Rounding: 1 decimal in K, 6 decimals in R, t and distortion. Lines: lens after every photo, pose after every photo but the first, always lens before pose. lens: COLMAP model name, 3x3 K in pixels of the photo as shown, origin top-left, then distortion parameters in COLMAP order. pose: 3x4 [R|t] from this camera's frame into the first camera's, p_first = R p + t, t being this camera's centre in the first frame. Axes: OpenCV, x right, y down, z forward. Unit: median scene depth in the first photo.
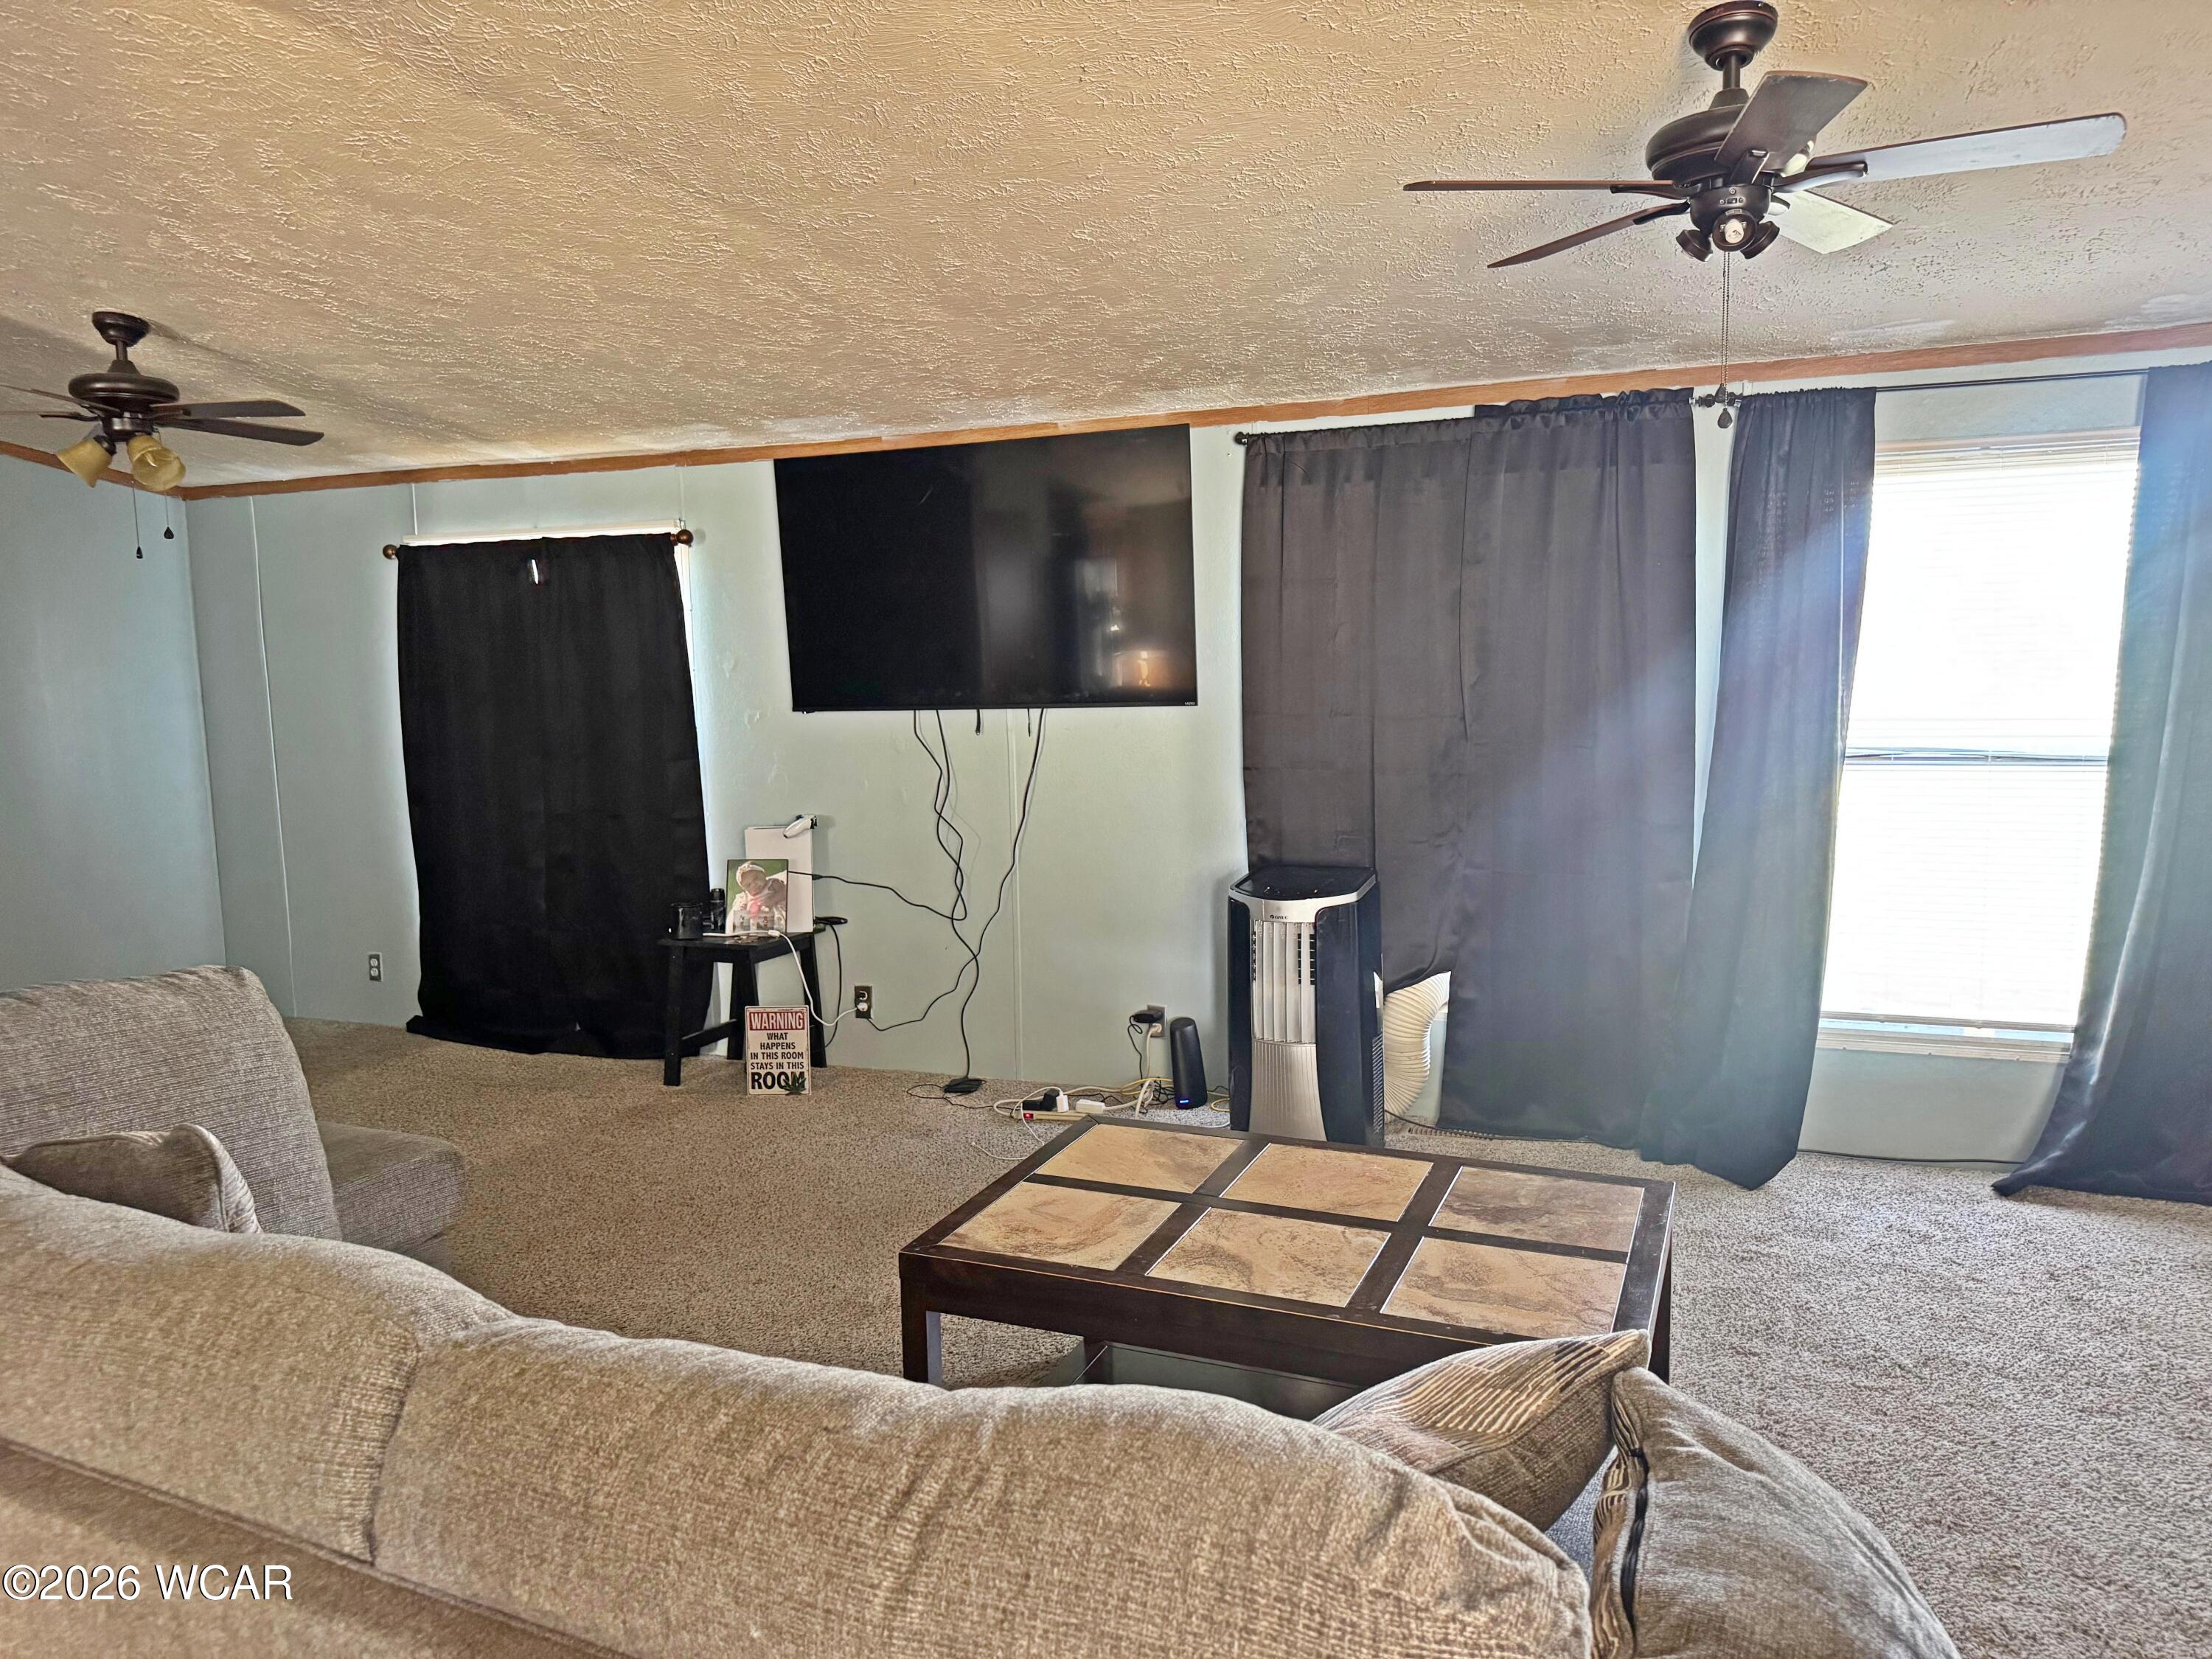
lens RADIAL K [[1577.9, 0, 1094.1], [0, 1577.9, 836.0], [0, 0, 1]] dist [0.080572, -0.079647]
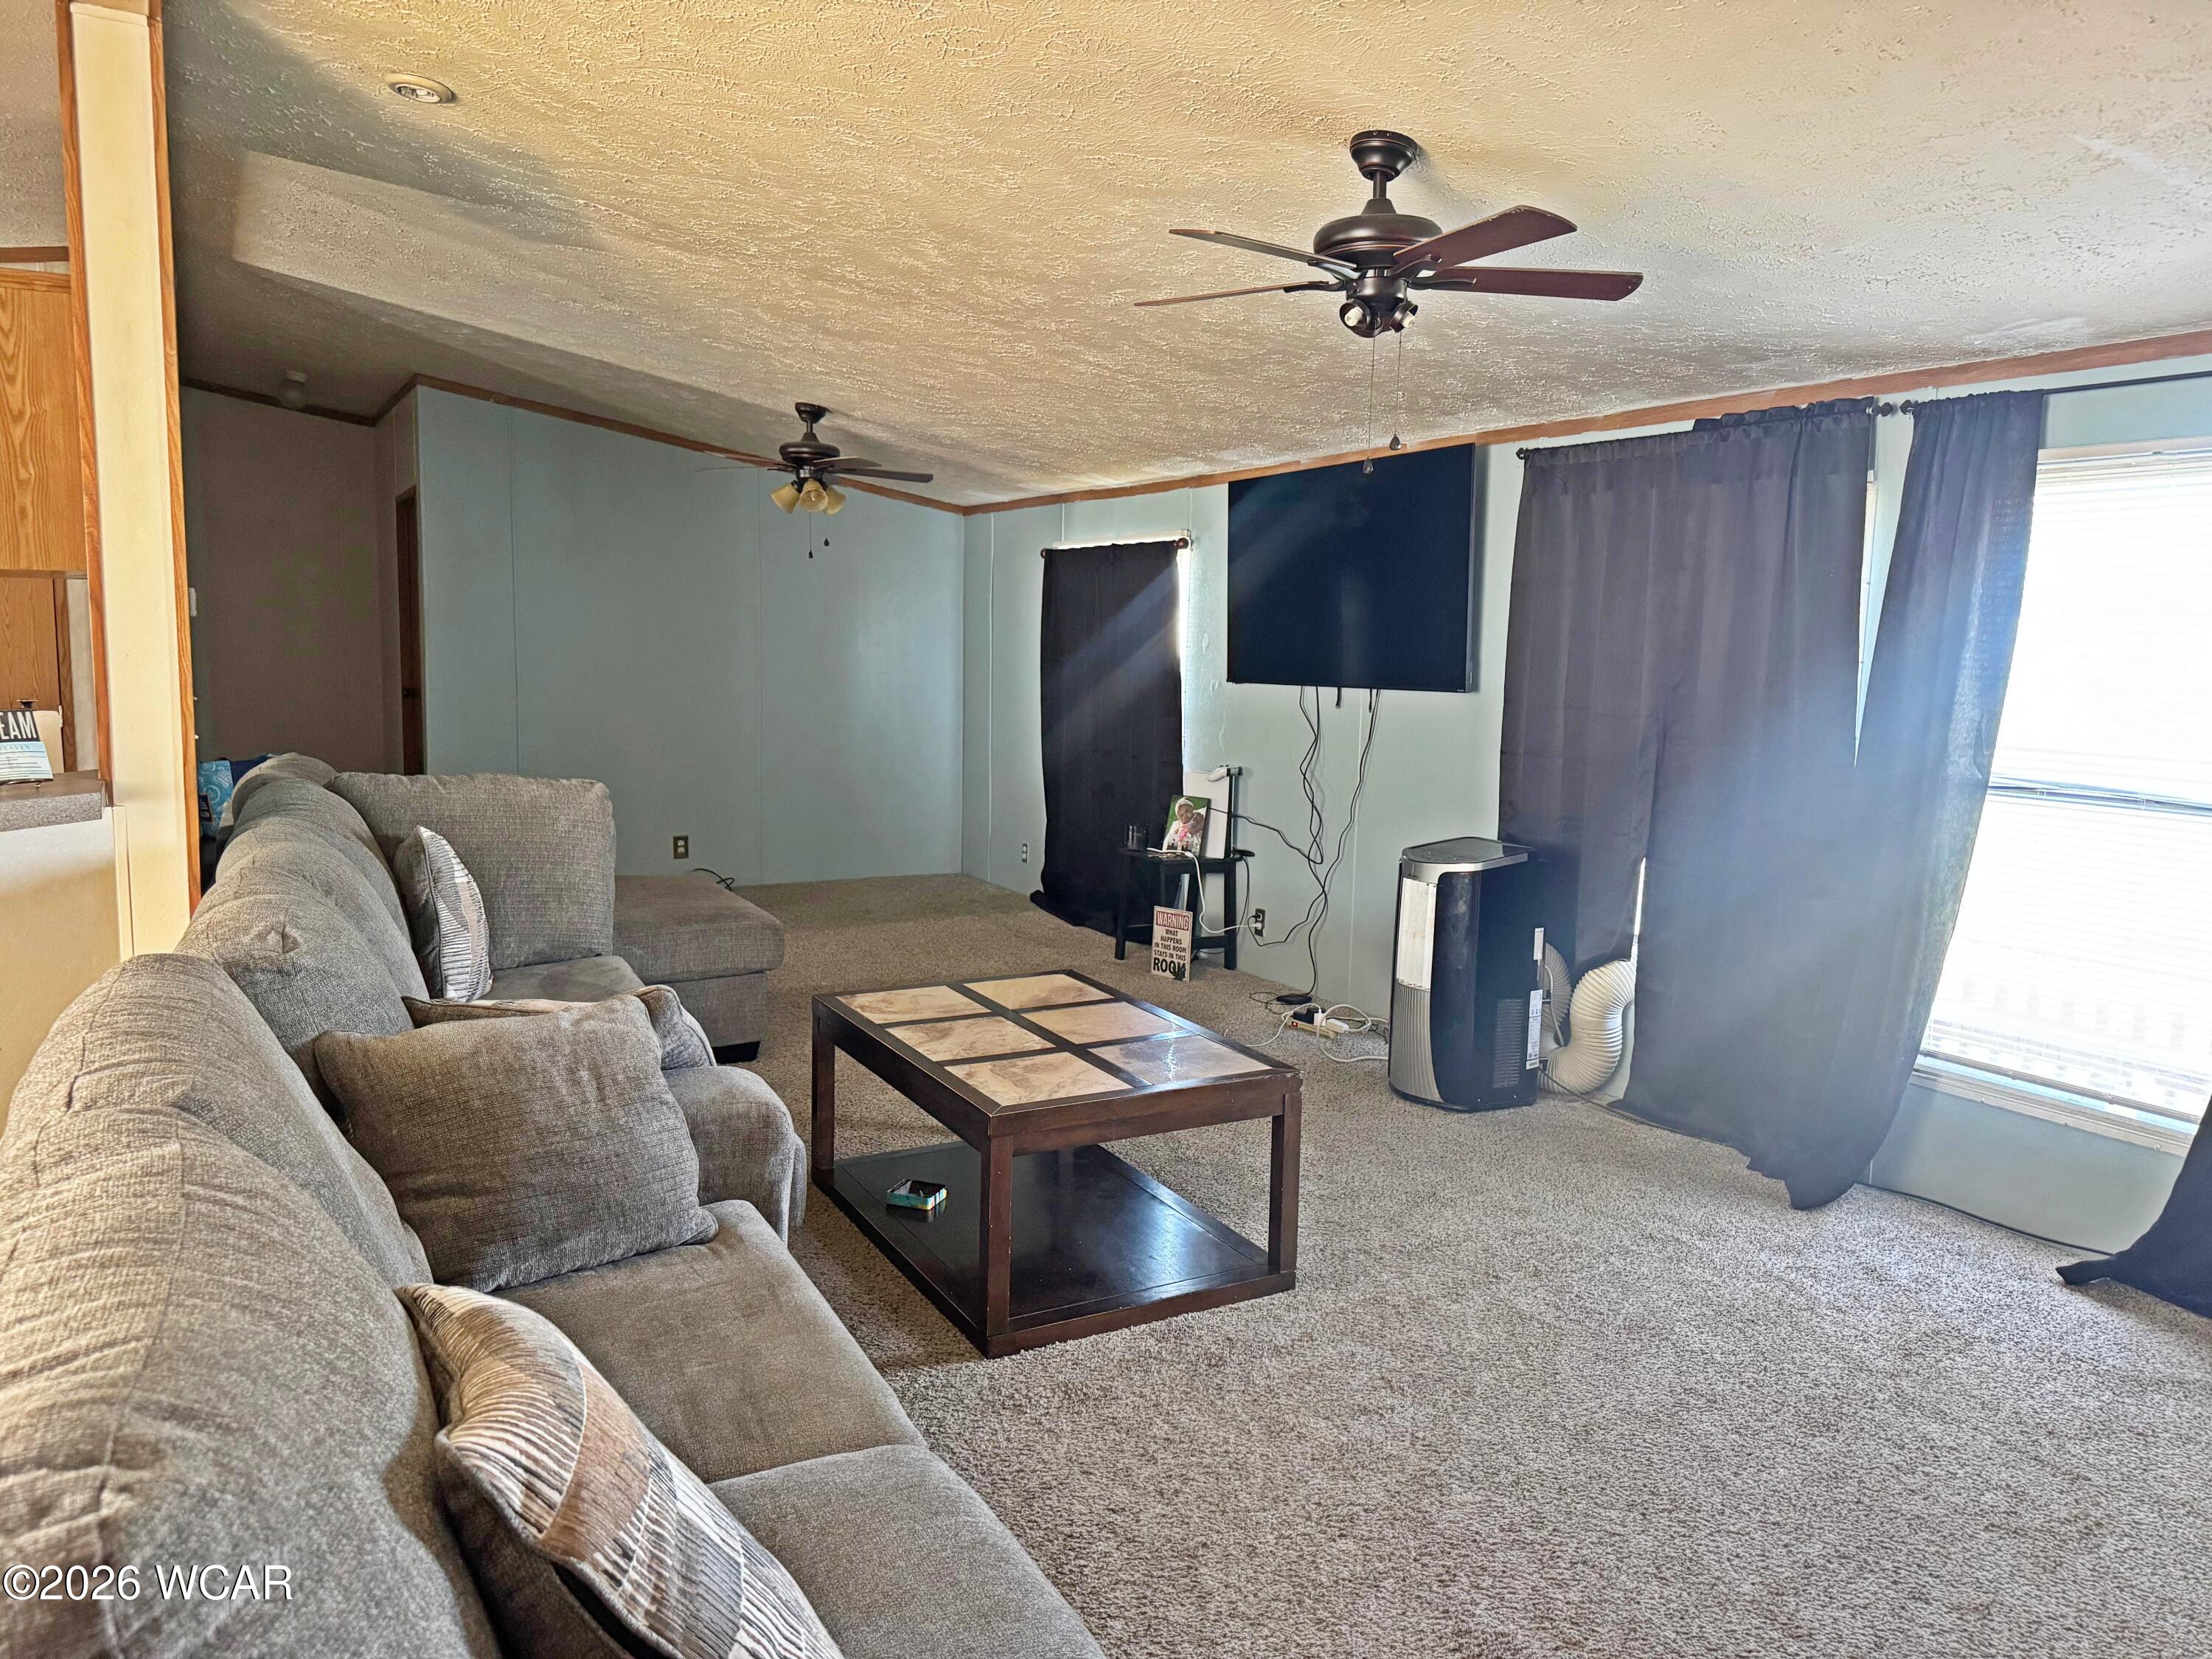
lens RADIAL K [[1577.9, 0, 1105.6], [0, 1577.9, 817.7], [0, 0, 1]] dist [0.080572, -0.079647]
pose [[0.780126, 0.112990, -0.615335, 0.659403], [-0.118003, 0.992477, 0.032636, -0.000824], [0.614393, 0.047151, 0.787590, -0.050588]]
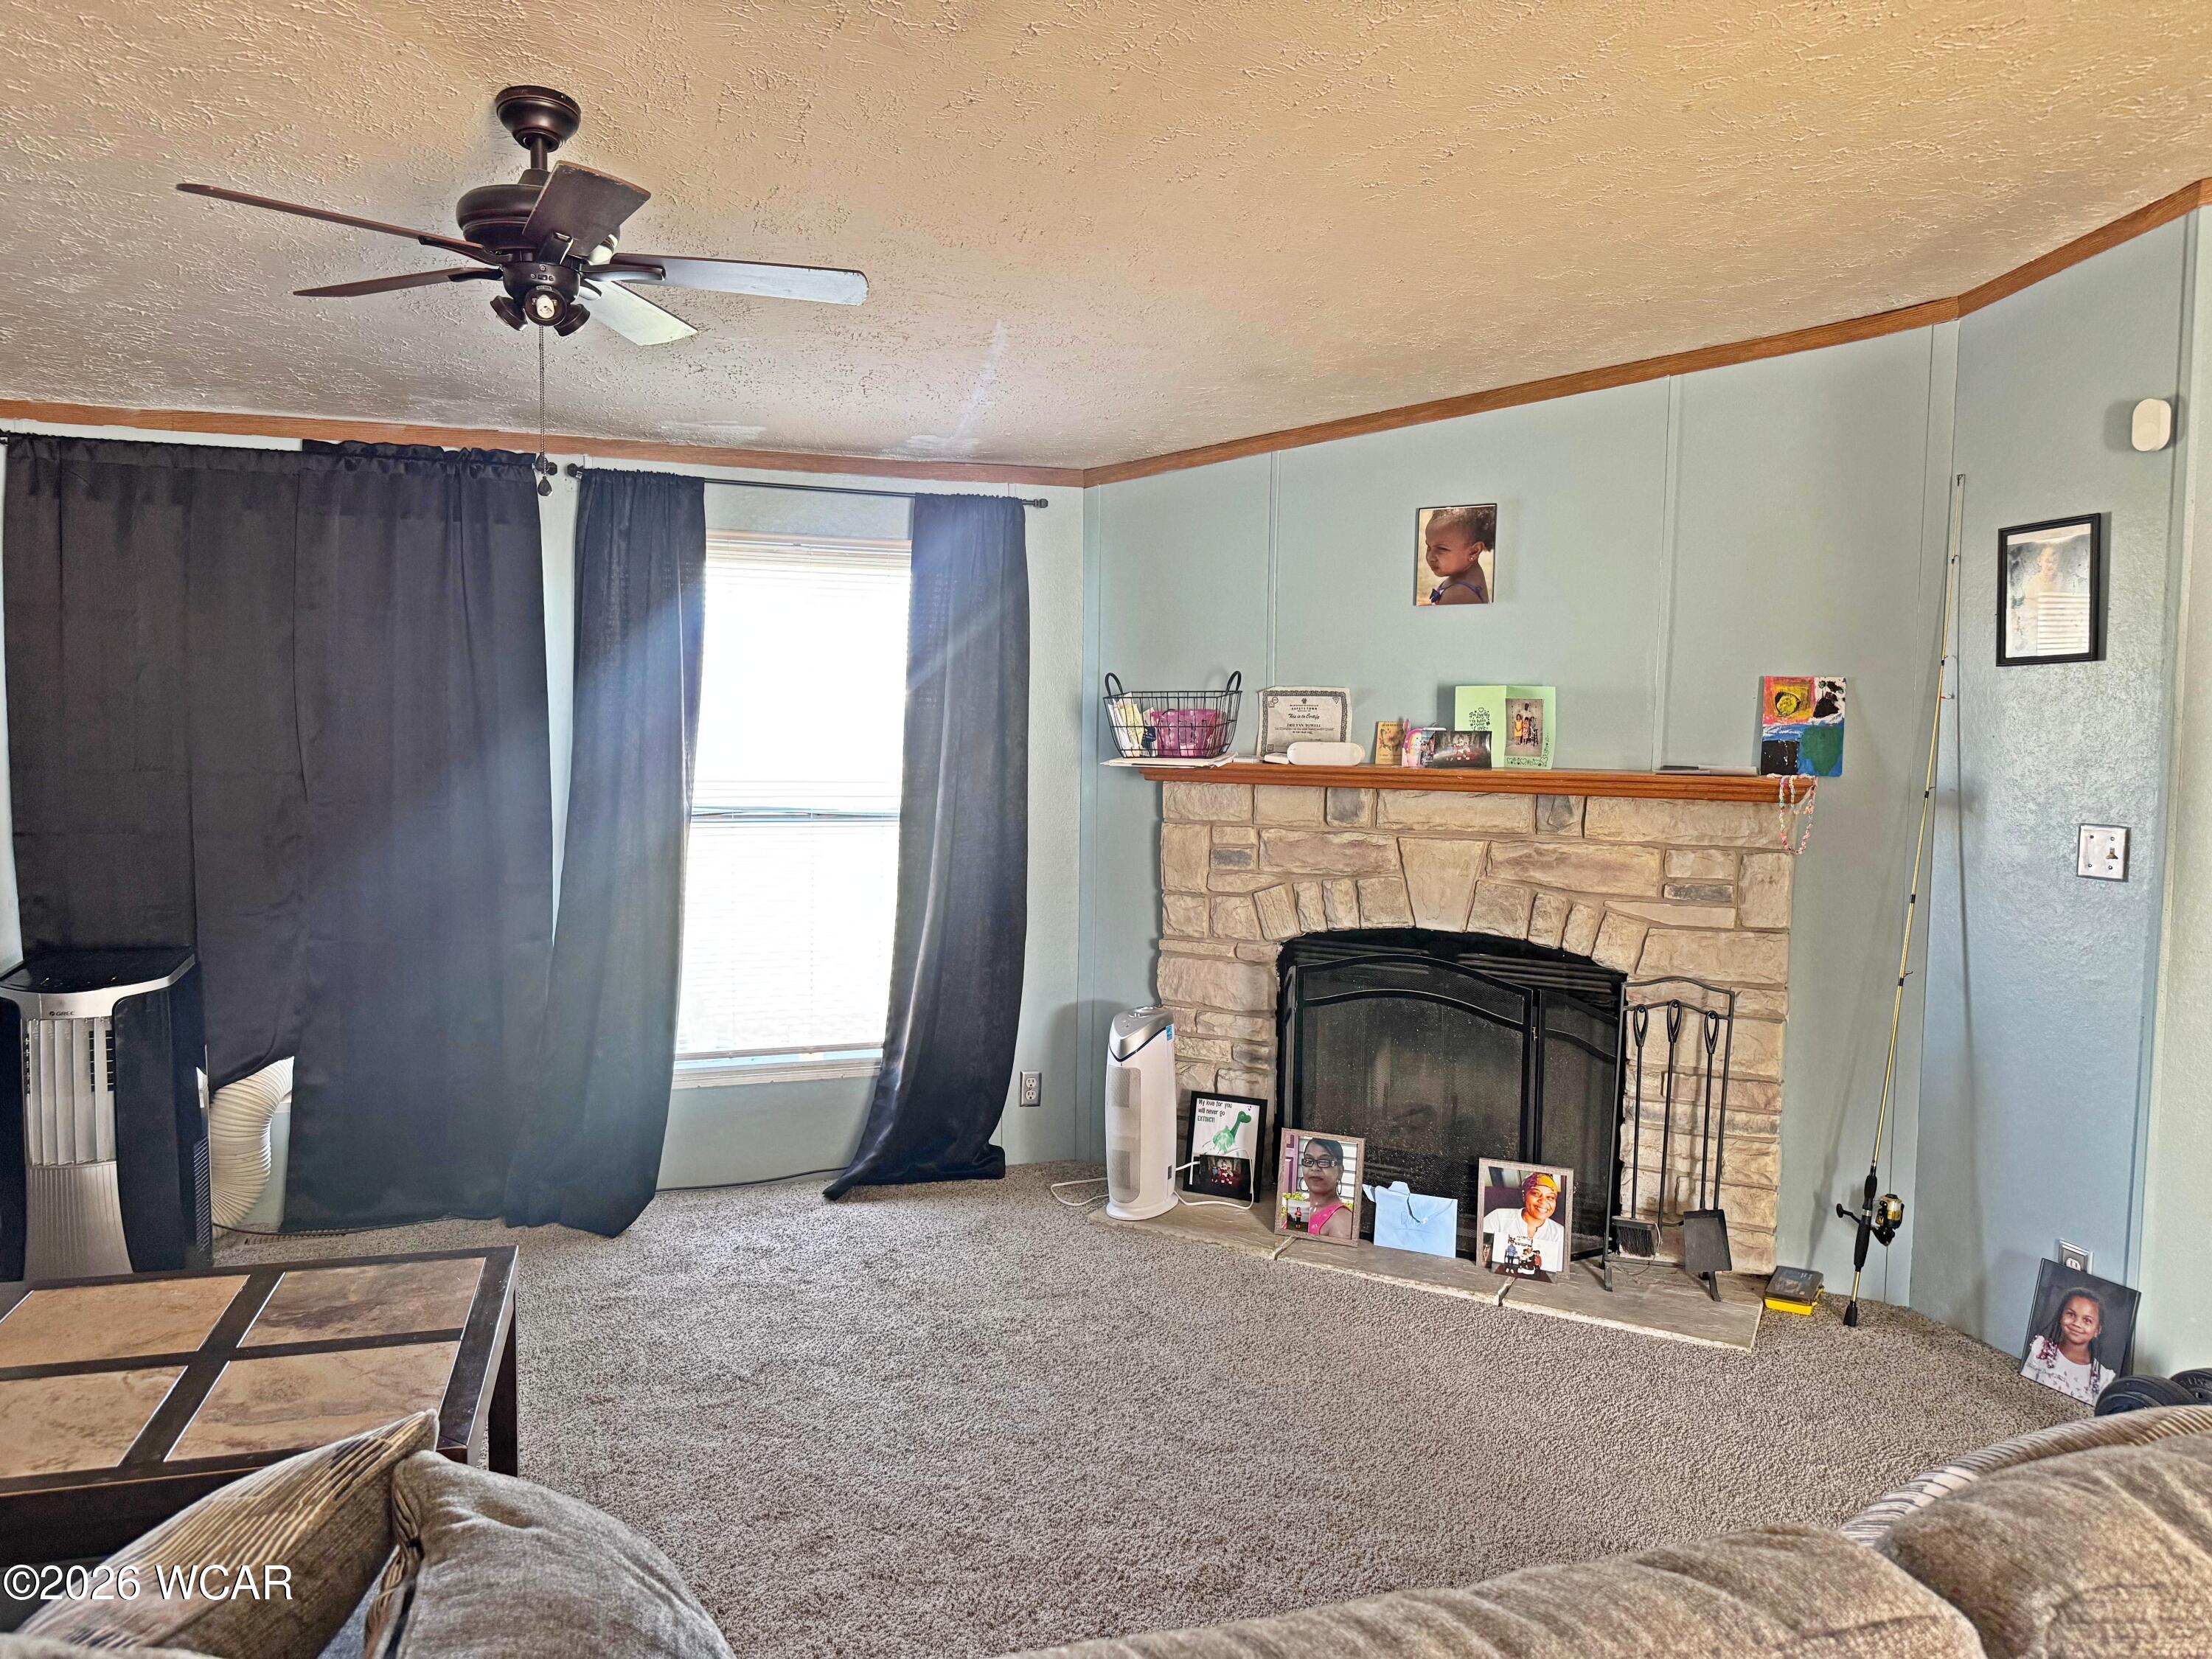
lens RADIAL K [[1577.9, 0, 1099.9], [0, 1577.9, 824.8], [0, 0, 1]] dist [0.080572, -0.079647]
pose [[0.784648, -0.013845, 0.619787, 0.023686], [0.042209, 0.998624, -0.031129, 0.002100], [-0.618503, 0.050586, 0.784153, -0.007045]]
